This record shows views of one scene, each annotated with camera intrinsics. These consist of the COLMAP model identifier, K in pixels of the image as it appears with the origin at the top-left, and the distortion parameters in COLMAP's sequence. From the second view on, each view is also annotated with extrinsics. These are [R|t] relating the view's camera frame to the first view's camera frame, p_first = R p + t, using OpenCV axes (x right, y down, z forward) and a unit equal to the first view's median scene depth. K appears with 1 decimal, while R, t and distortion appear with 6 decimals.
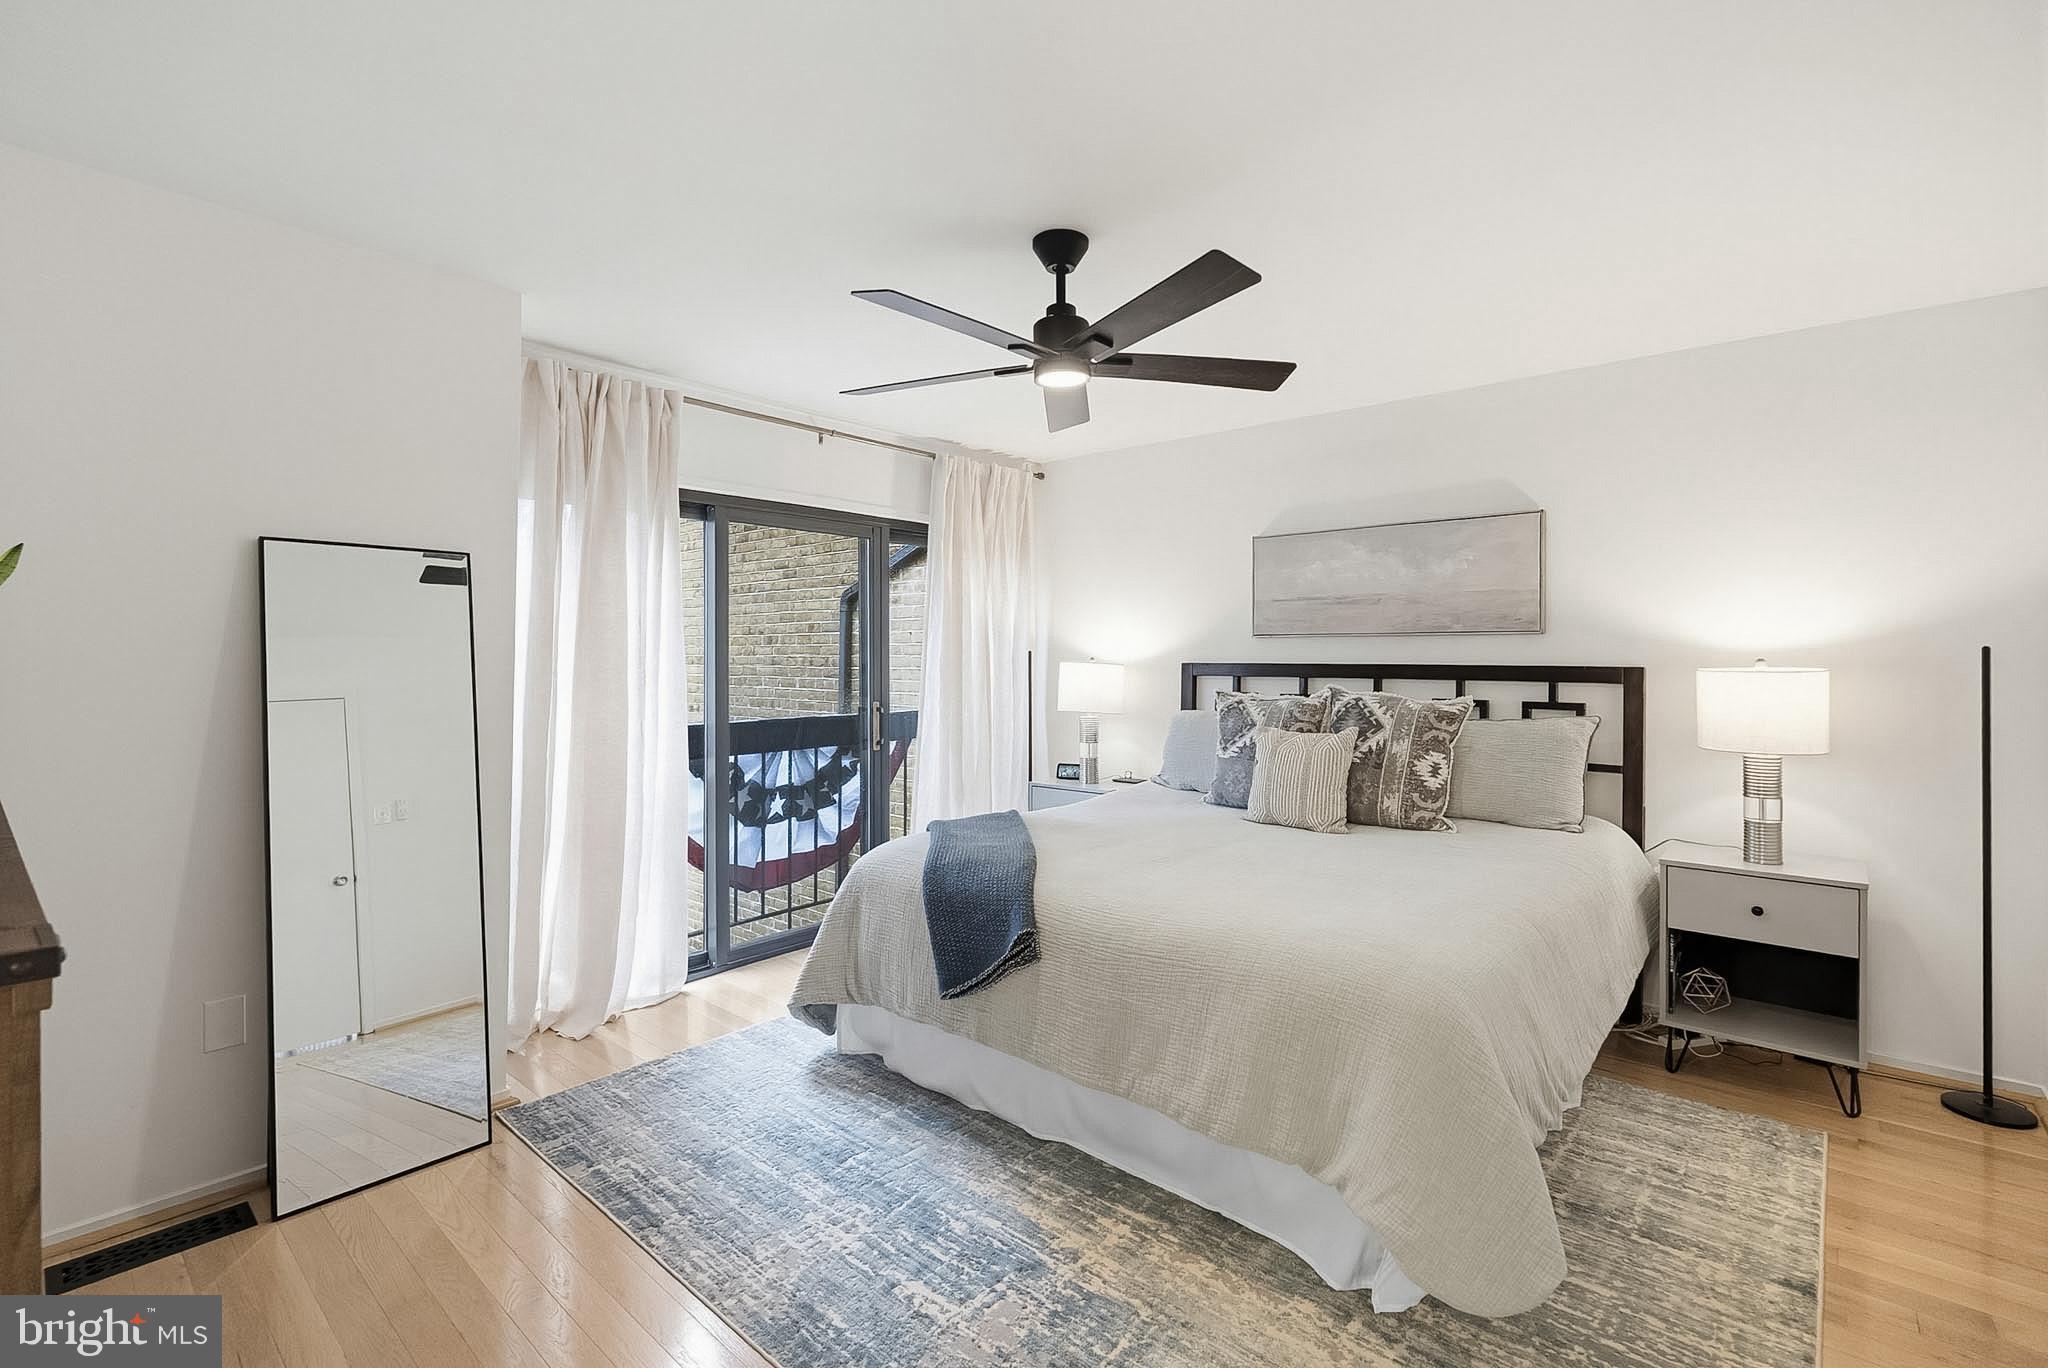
lens RADIAL K [[943.7, 0, 1018.2], [0, 943.7, 645.6], [0, 0, 1]] dist [-0.012760, 0.000483]
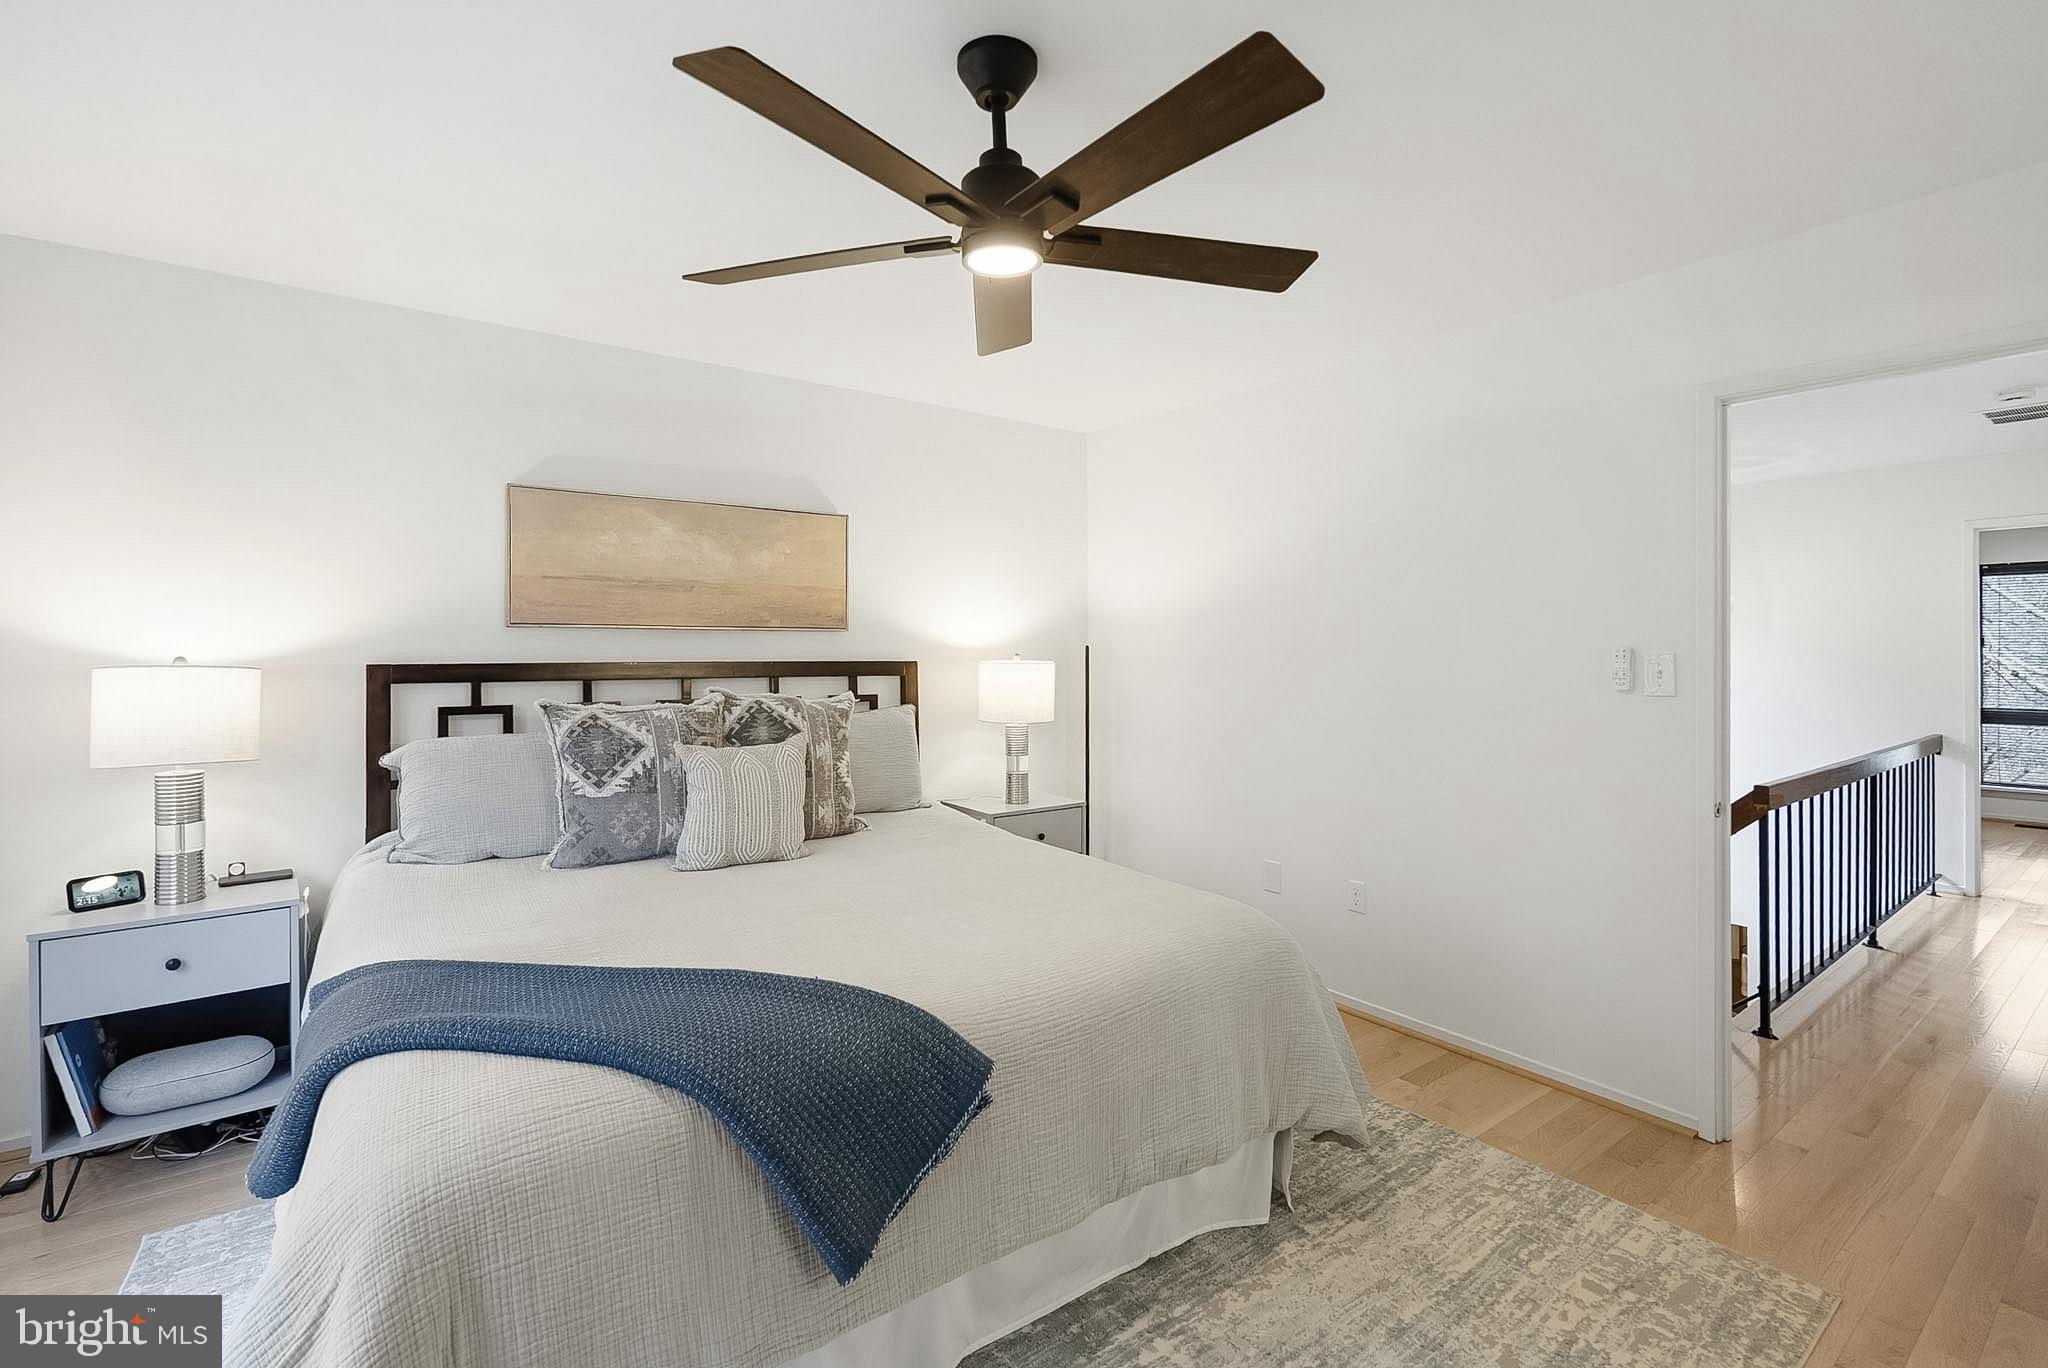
lens RADIAL K [[943.7, 0, 1018.2], [0, 943.7, 645.6], [0, 0, 1]] dist [-0.012760, 0.000483]
pose [[0.182142, 0.007634, 0.983243, -0.454424], [-0.006206, 0.999959, -0.006614, 0.009191], [-0.983253, -0.004897, 0.182182, 0.614151]]
